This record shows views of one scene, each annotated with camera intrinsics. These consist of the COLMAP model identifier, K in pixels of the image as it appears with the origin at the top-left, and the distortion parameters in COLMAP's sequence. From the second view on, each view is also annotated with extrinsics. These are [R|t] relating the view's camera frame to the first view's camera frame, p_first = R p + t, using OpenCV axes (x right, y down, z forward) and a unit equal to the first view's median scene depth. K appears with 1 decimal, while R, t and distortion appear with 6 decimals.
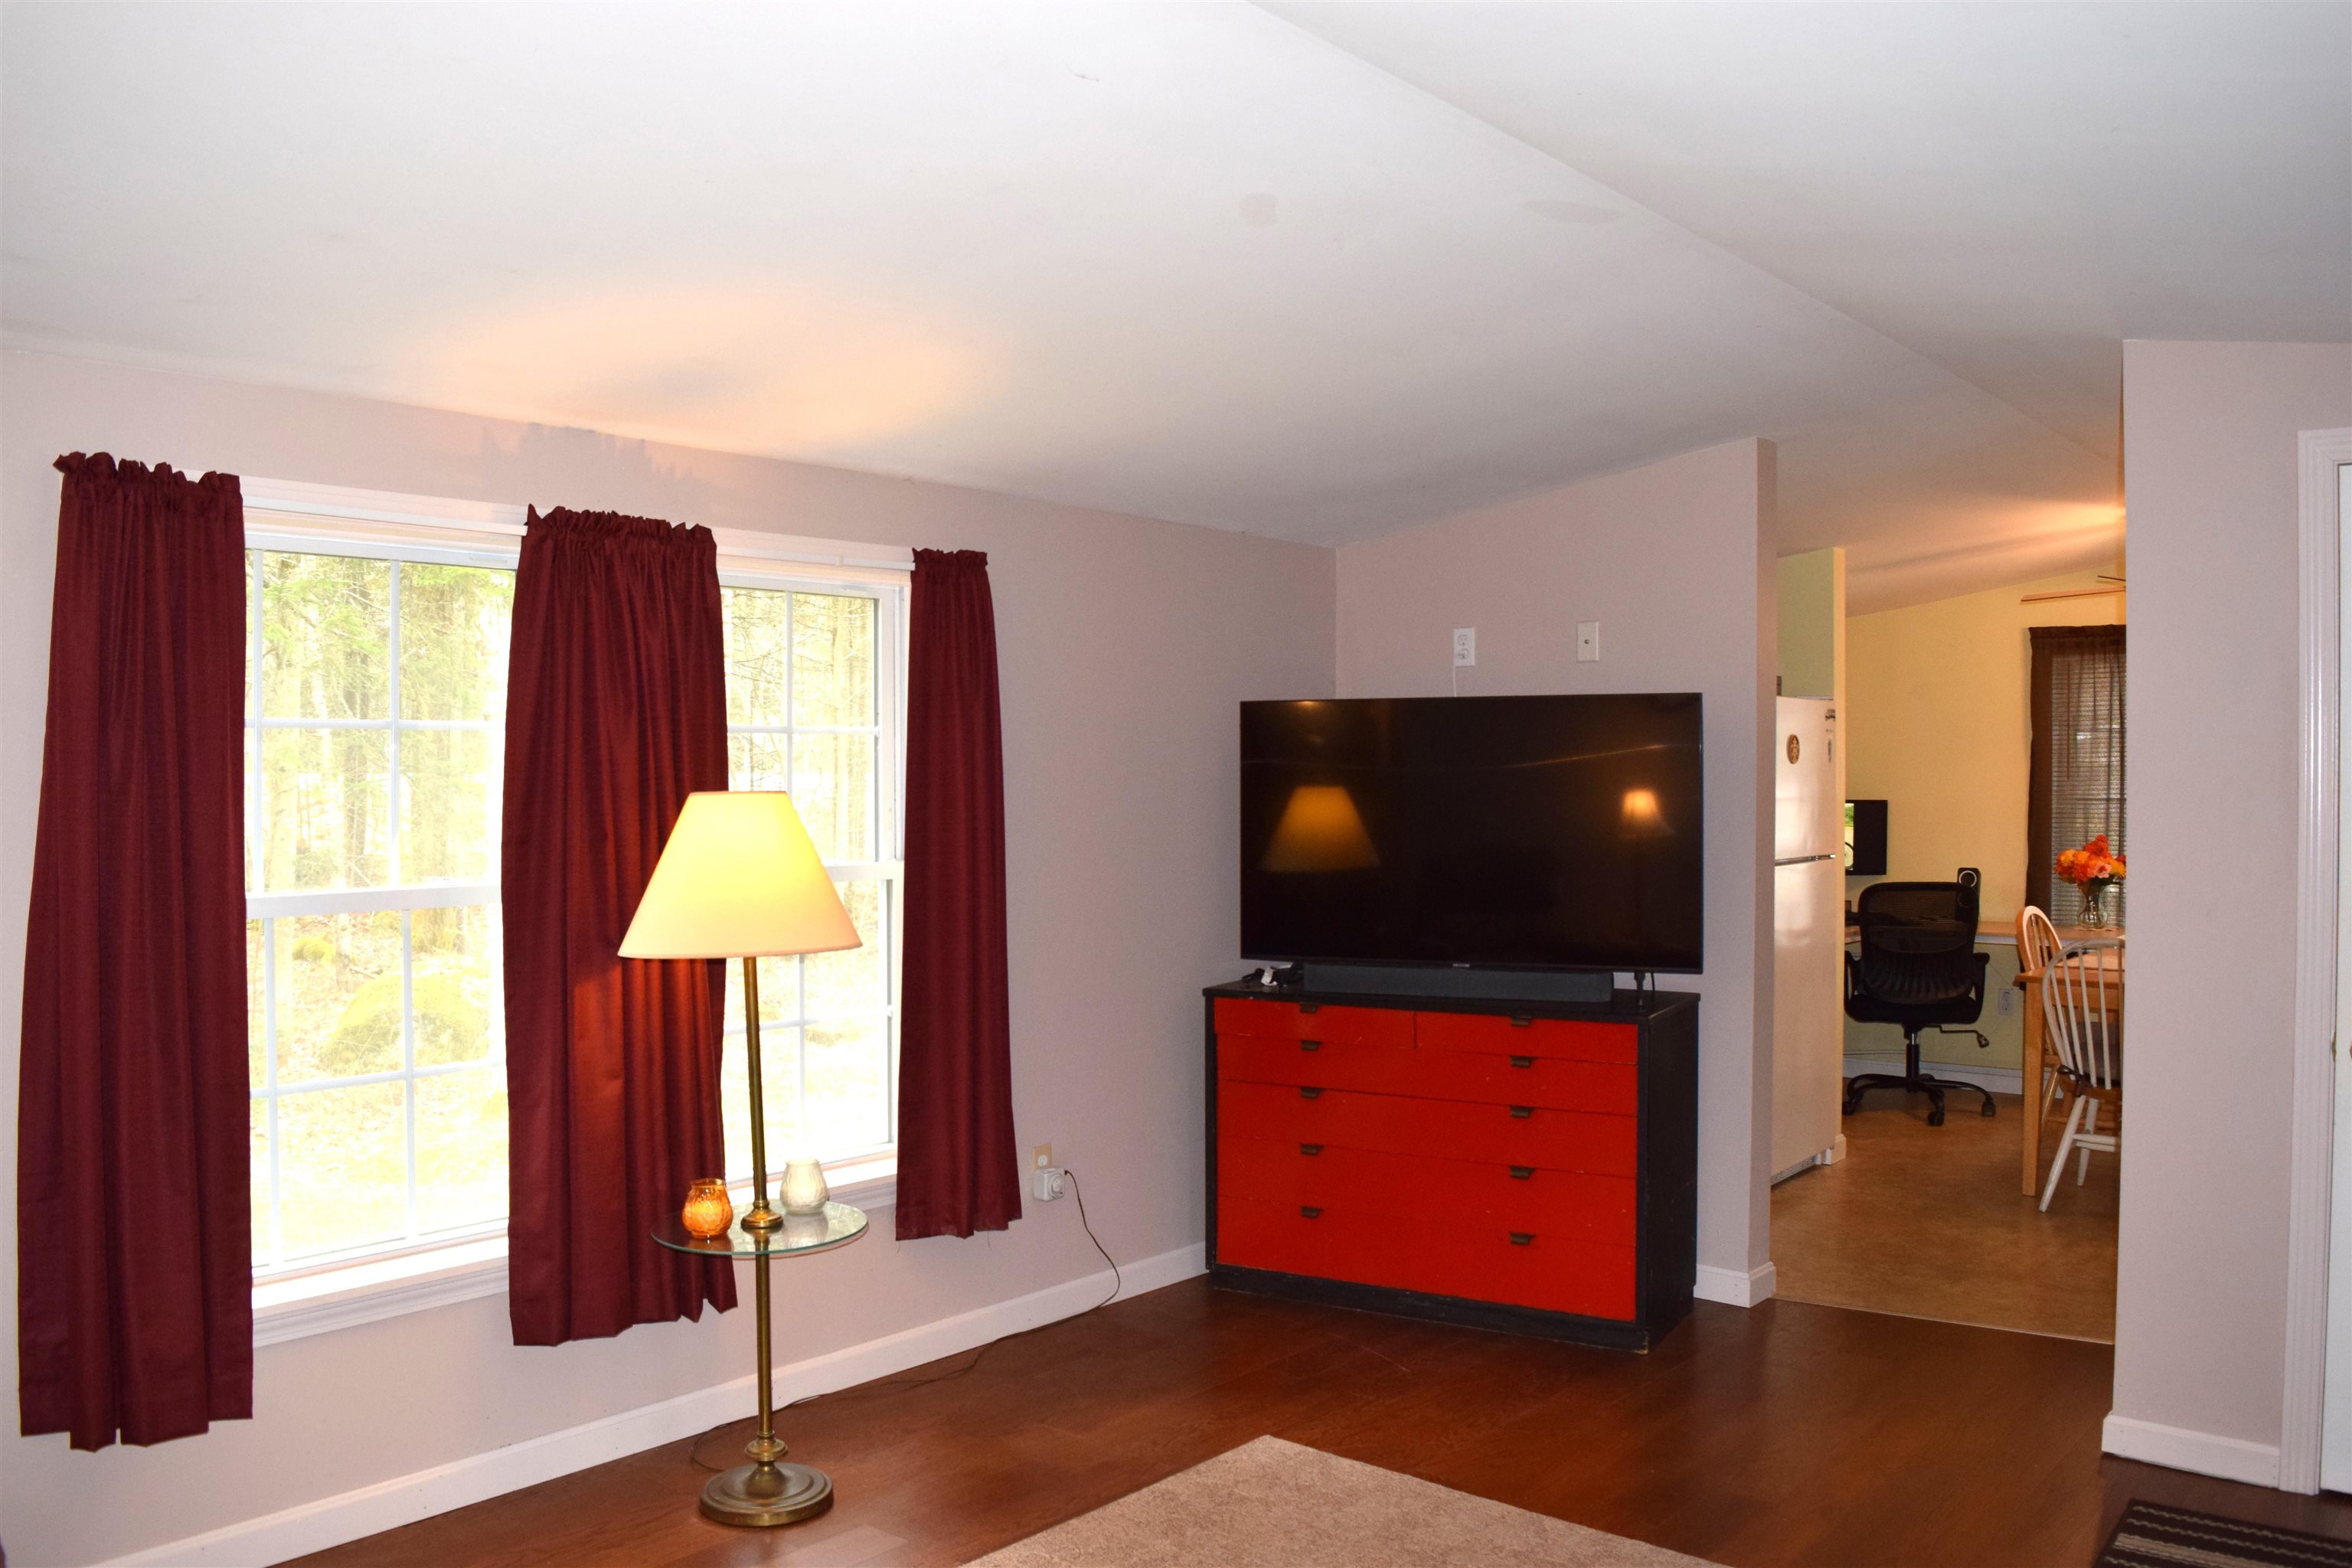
lens RADIAL K [[1837.0, 0, 1176.0], [0, 1837.0, 784.0], [0, 0, 1]] dist [-0.087519, 0.003729]
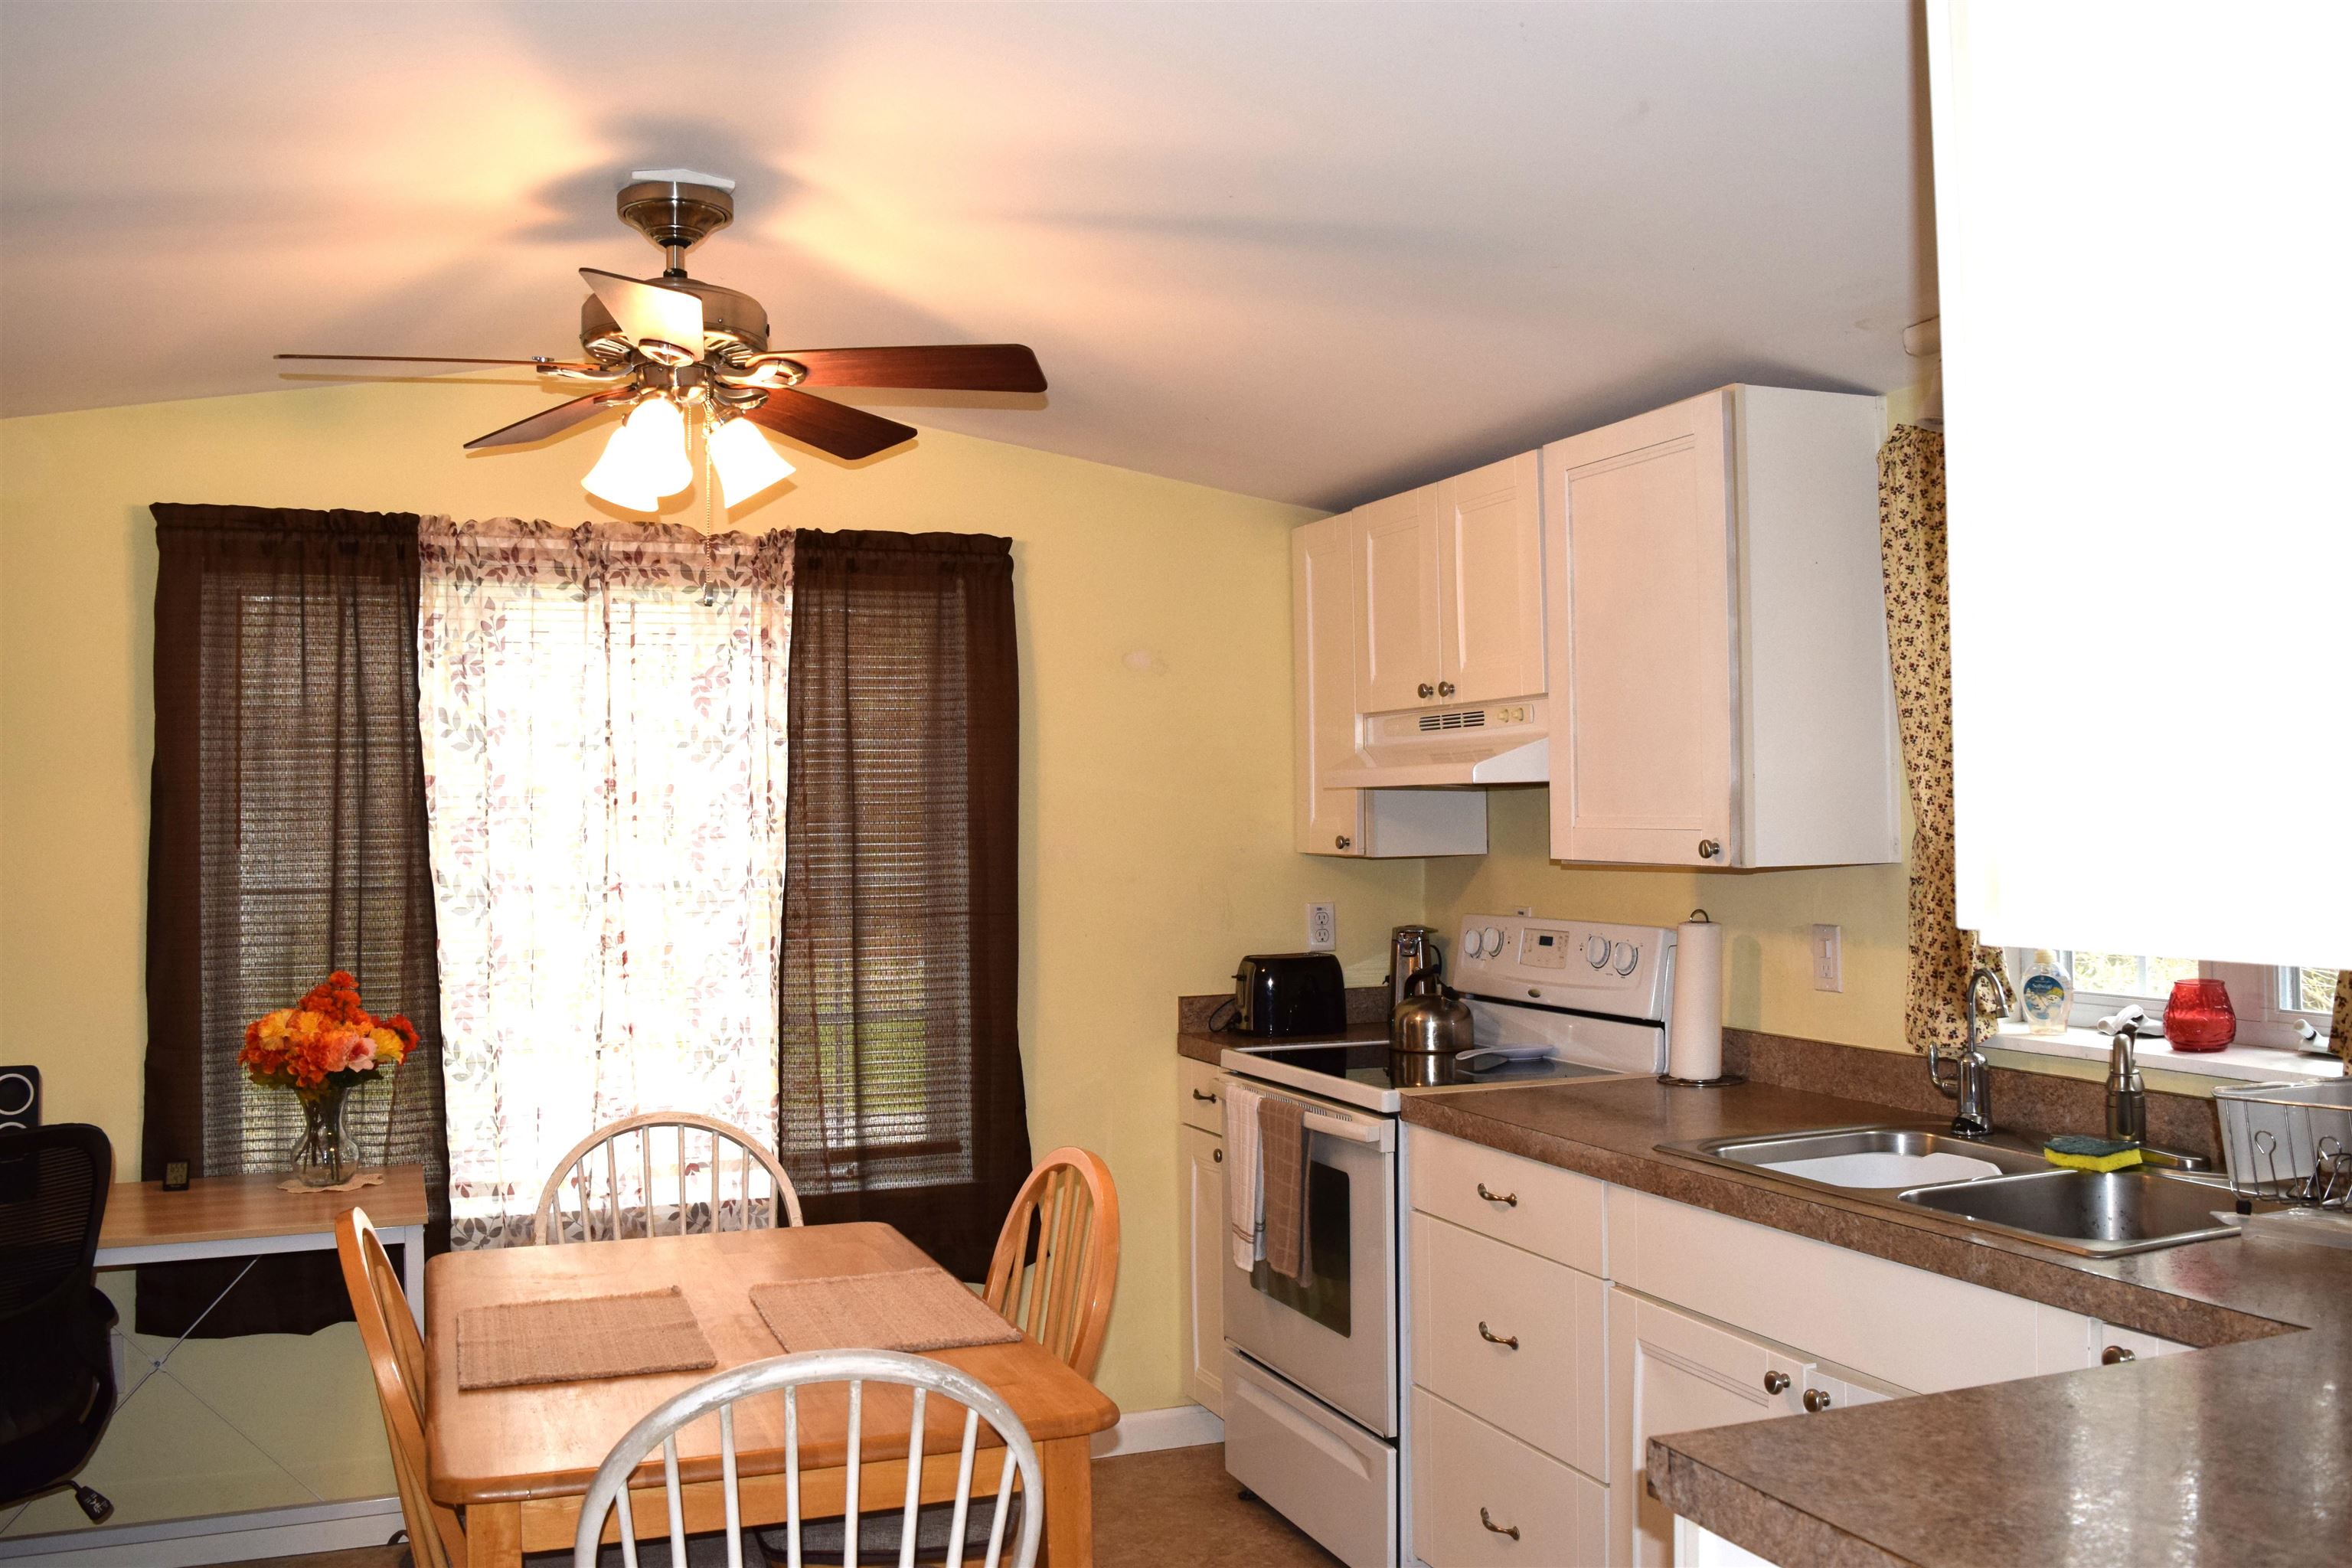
lens RADIAL K [[1968.2, 0, 1170.0], [0, 1968.2, 777.2], [0, 0, 1]] dist [-0.089616, 0.022017]
pose [[0.477702, 0.015180, 0.878391, 0.191119], [0.022545, 0.999310, -0.029531, -0.001020], [-0.878232, 0.033910, 0.477030, 0.587805]]
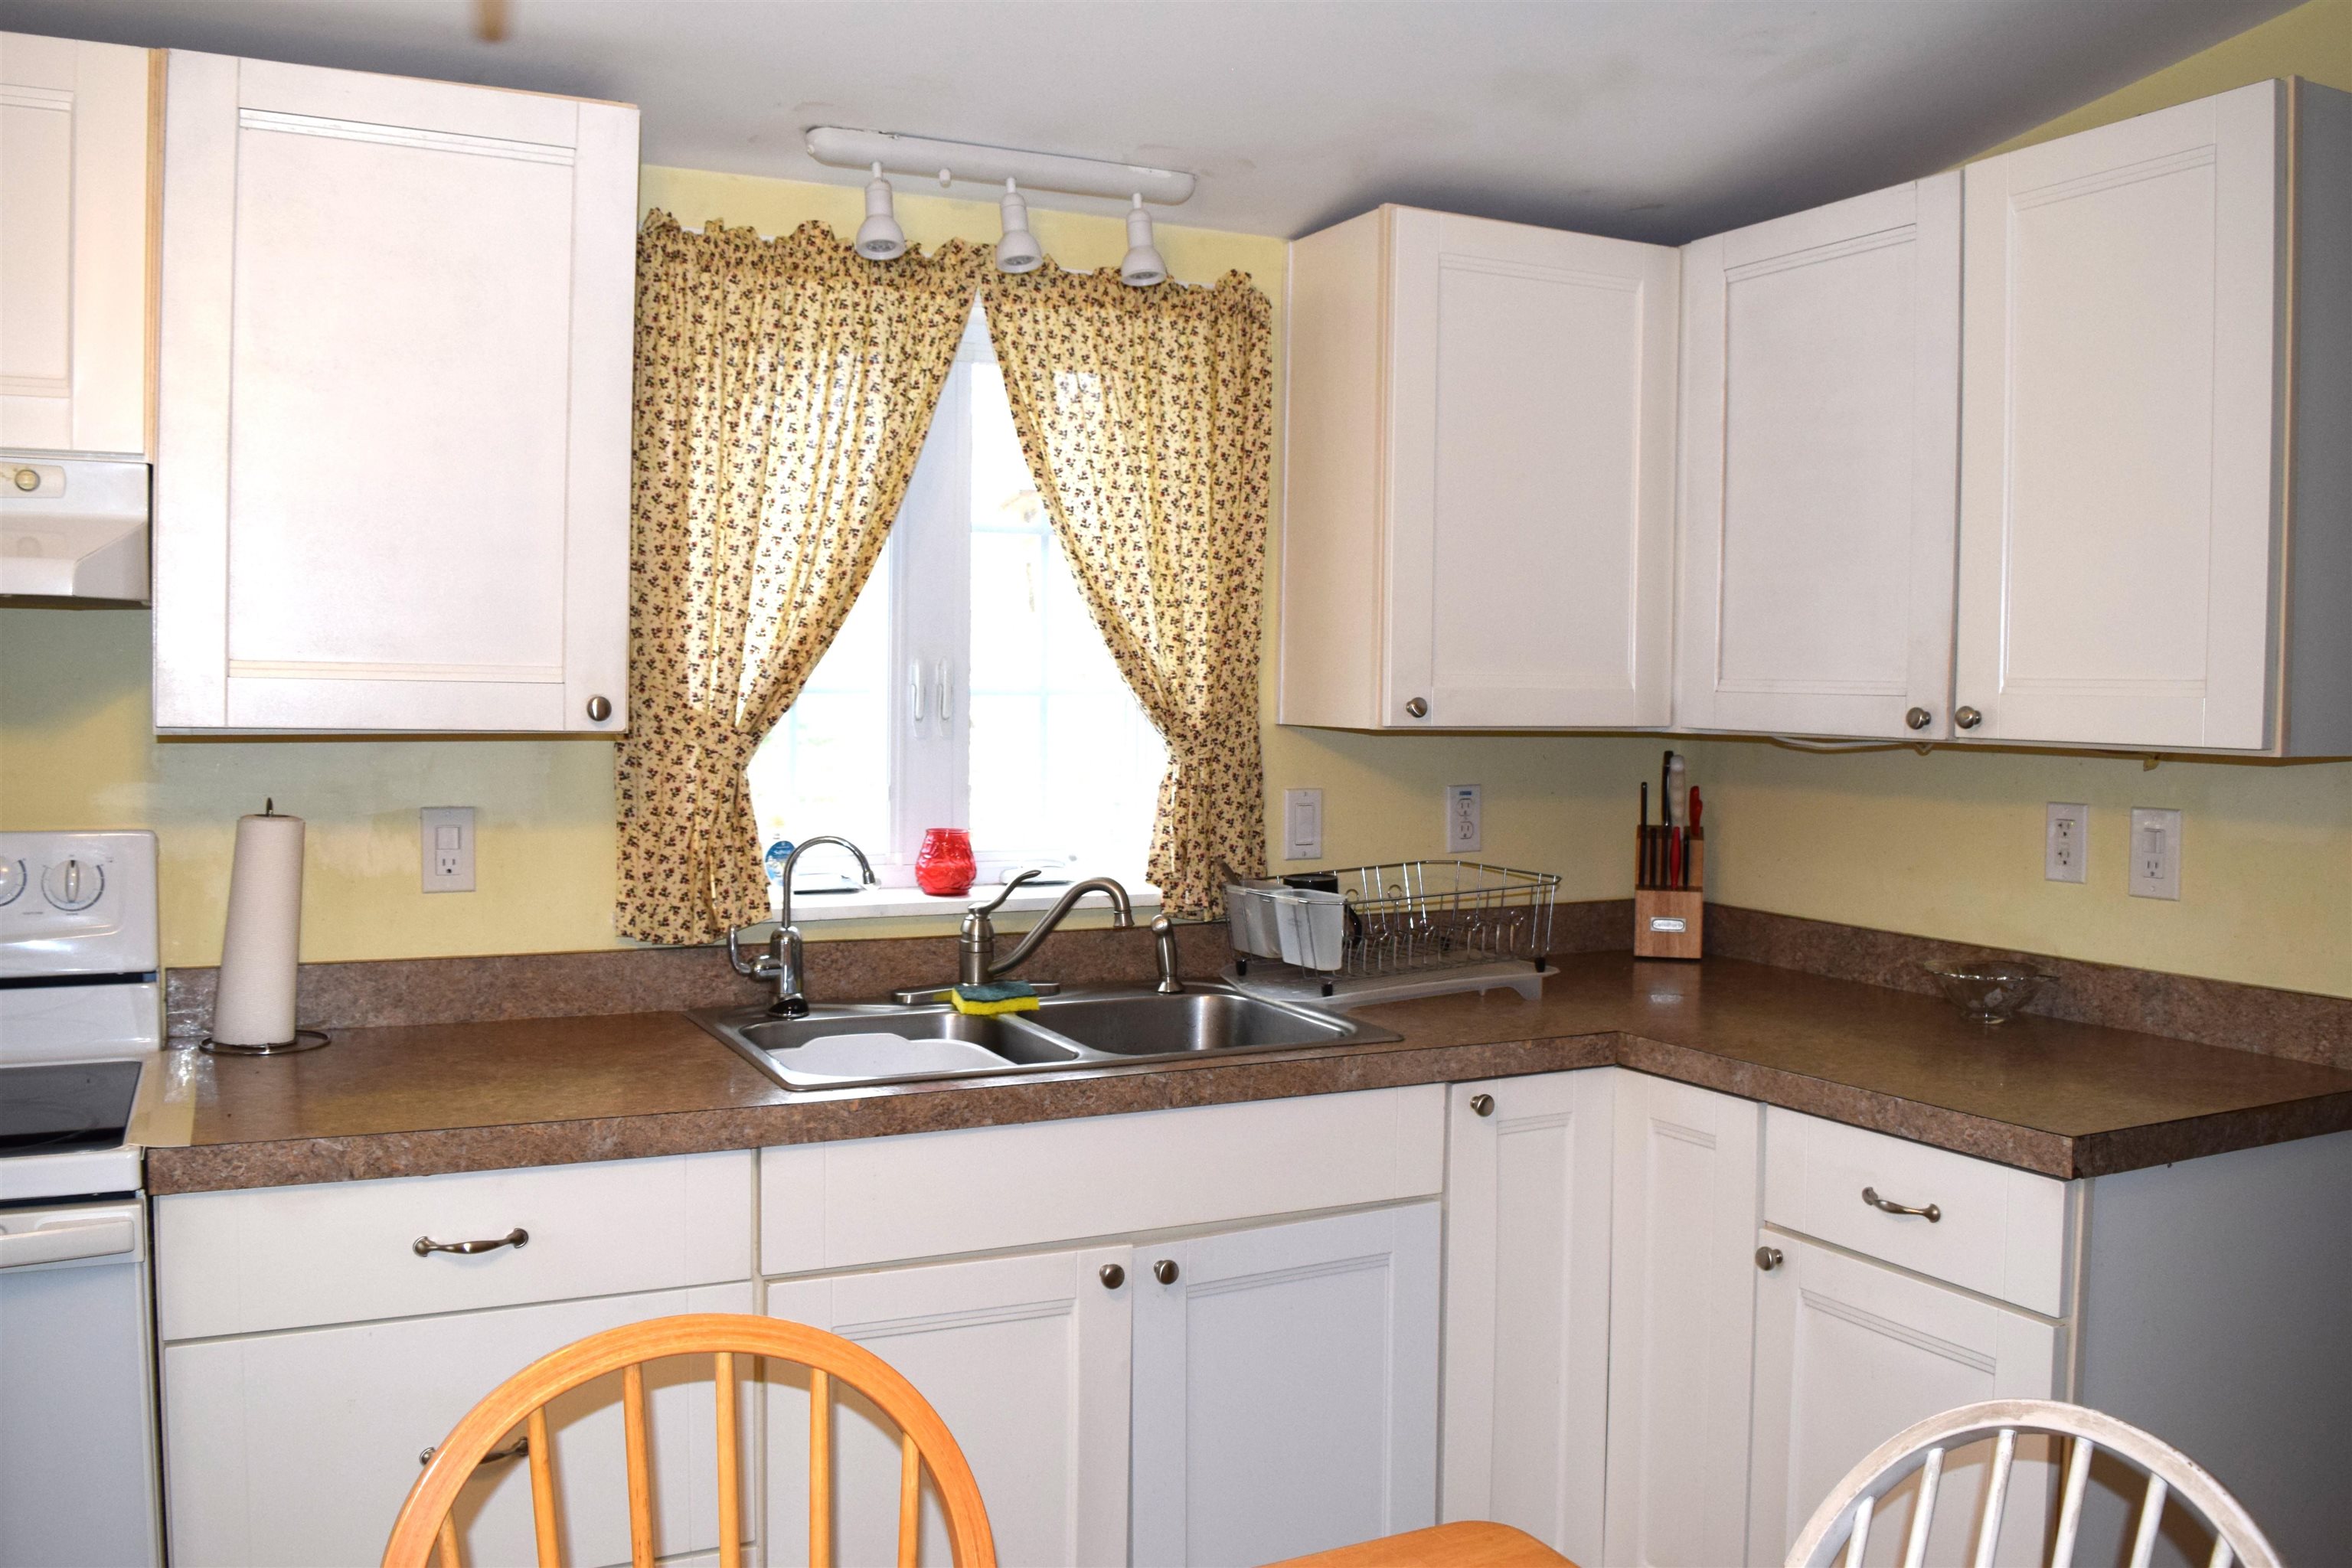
lens RADIAL K [[1915.0, 0, 1161.7], [0, 1915.0, 779.9], [0, 0, 1]] dist [-0.086688, 0.005473]
pose [[-0.920776, -0.030659, 0.388886, 0.408564], [-0.009081, 0.998321, 0.057205, -0.002404], [-0.389987, 0.049142, -0.919508, 0.933595]]
